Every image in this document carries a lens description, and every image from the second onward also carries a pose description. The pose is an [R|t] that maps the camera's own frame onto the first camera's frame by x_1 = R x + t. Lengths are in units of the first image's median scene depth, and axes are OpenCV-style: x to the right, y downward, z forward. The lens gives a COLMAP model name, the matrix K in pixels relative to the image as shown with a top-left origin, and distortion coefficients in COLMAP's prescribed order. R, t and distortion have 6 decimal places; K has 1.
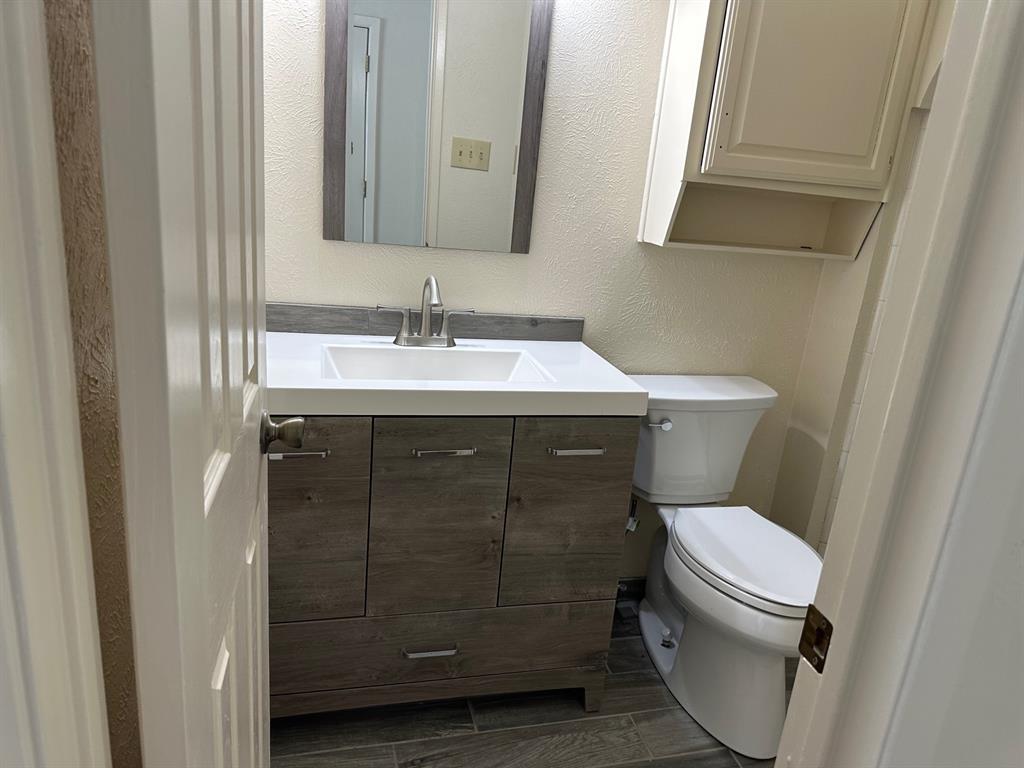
lens RADIAL K [[714.5, 0, 517.9], [0, 714.5, 379.7], [0, 0, 1]] dist [0.036306, -0.059039]
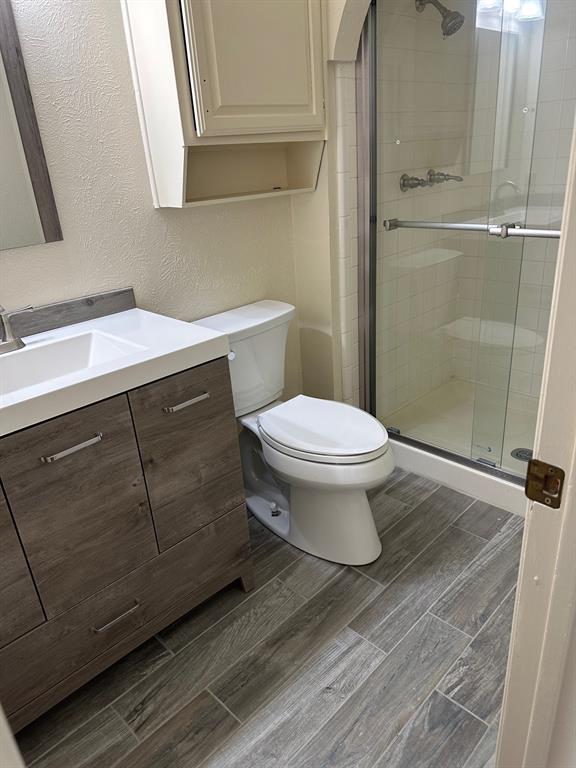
lens RADIAL K [[535.9, 0, 287.8], [0, 535.9, 383.7], [0, 0, 1]] dist [0.036306, -0.059039]
pose [[0.852320, -0.335907, 0.400896, -0.101421], [0.283733, 0.940865, 0.185116, -0.035340], [-0.439371, -0.044031, 0.897226, 0.147222]]
